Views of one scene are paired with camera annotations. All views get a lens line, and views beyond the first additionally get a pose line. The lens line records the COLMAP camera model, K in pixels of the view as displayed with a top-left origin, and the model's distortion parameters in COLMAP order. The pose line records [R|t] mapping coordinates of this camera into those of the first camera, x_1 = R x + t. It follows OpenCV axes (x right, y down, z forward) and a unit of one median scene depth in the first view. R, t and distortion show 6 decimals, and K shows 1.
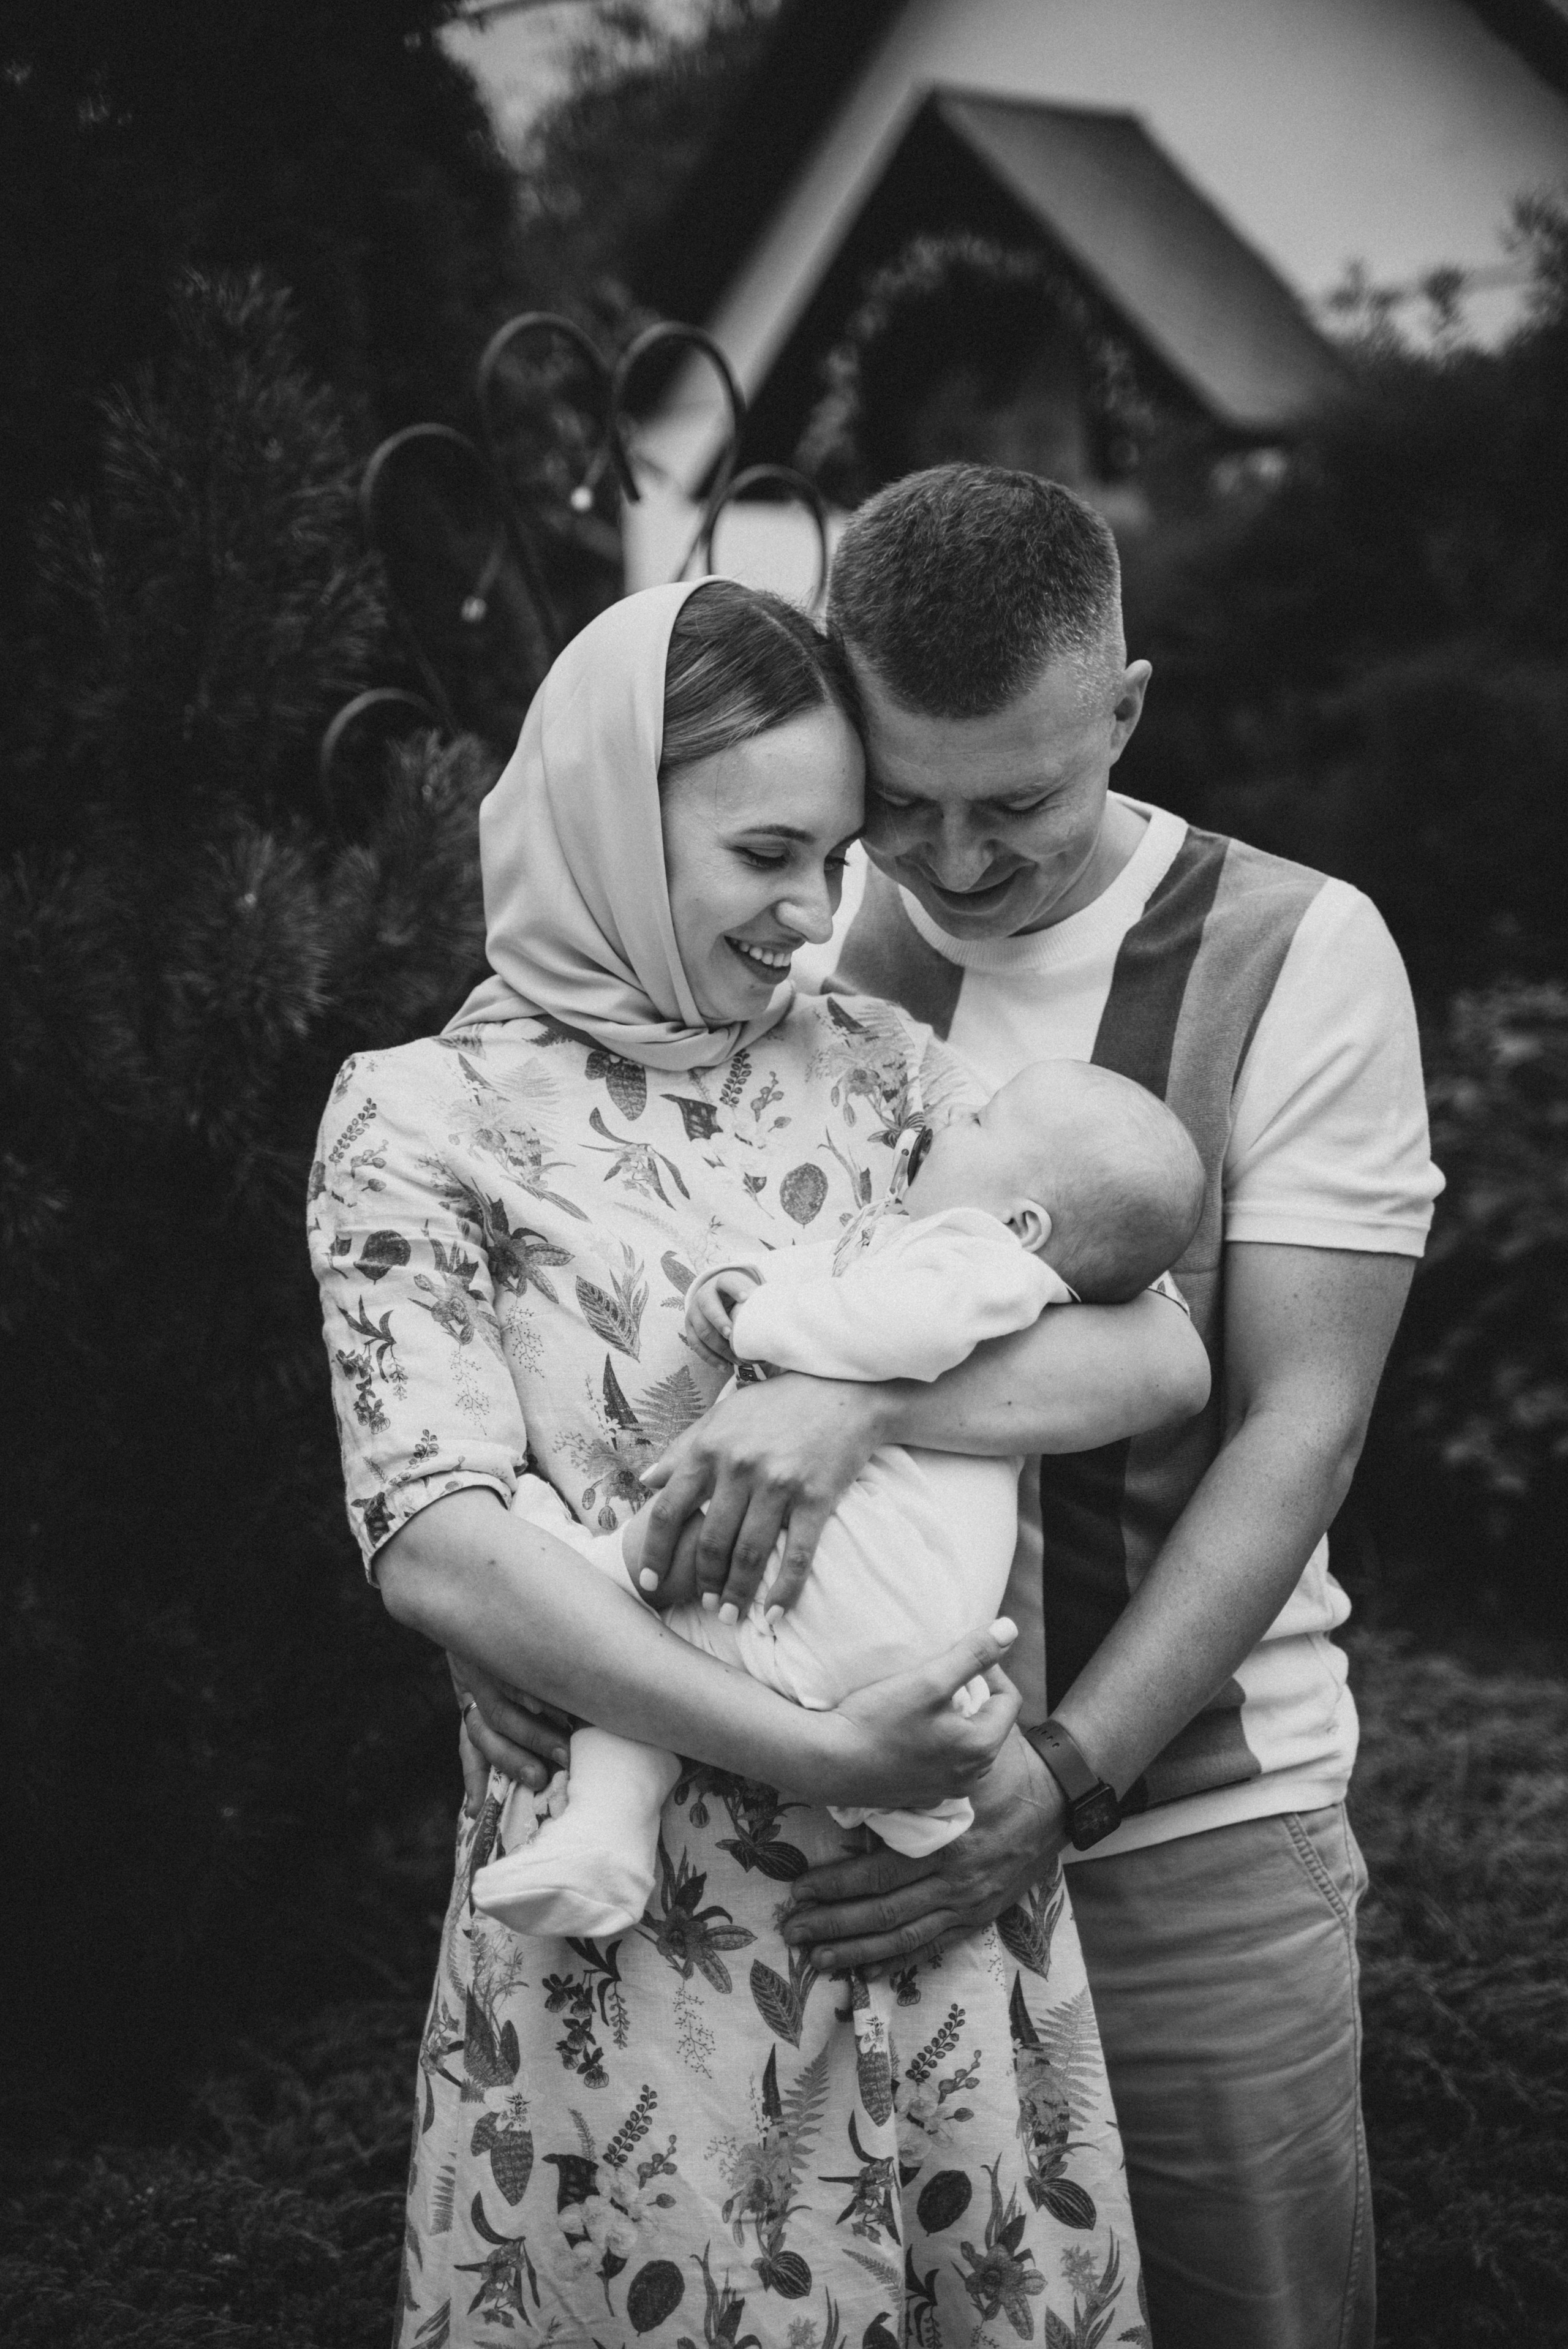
lens RADIAL K [[4484.6, 0, 759.3], [0, 4484.6, 1171.9], [0, 0, 1]] dist [0.250687, -0.026696]
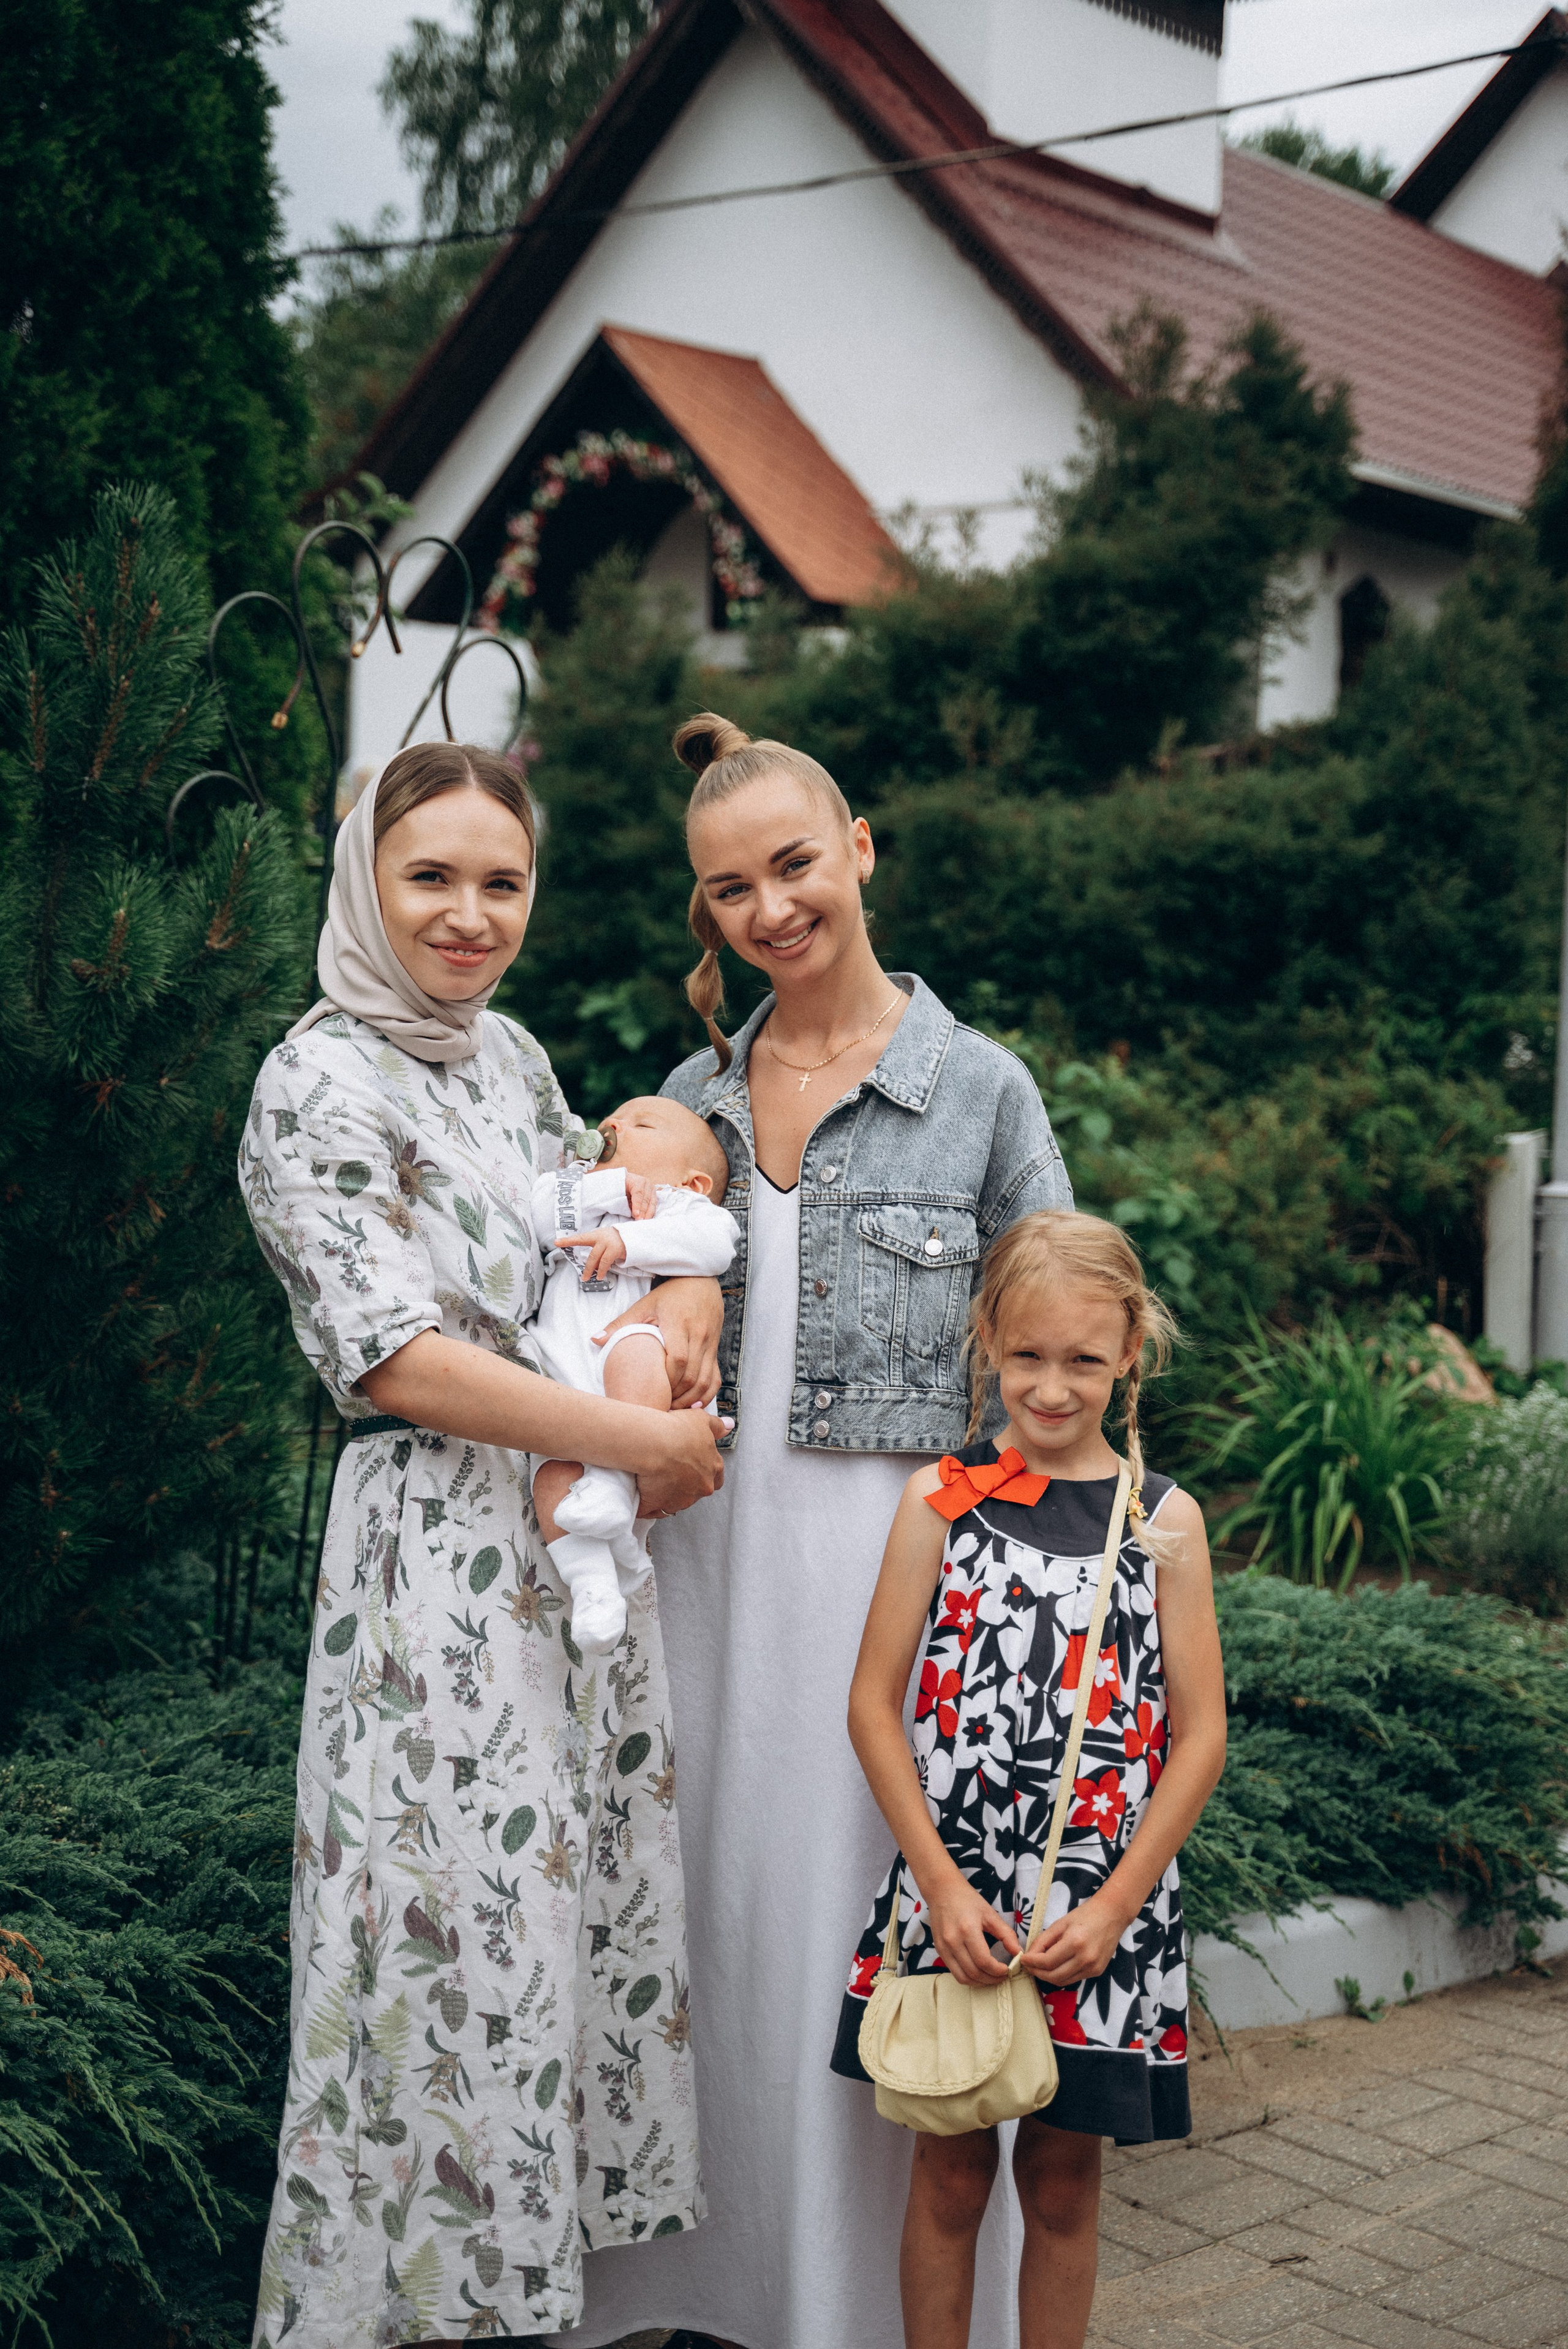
lens RADIAL K [[3572.3, 0, 780.6], [0, 3572.3, 1209.0], [0, 0, 1]] dist [0.011420, -0.147292]
pose [[0.992272, 0.066096, 0.105010, -0.016021], [-0.067780, 0.997621, 0.012548, 0.006709], [-0.103931, -0.019569, 0.994392, -0.175244]]
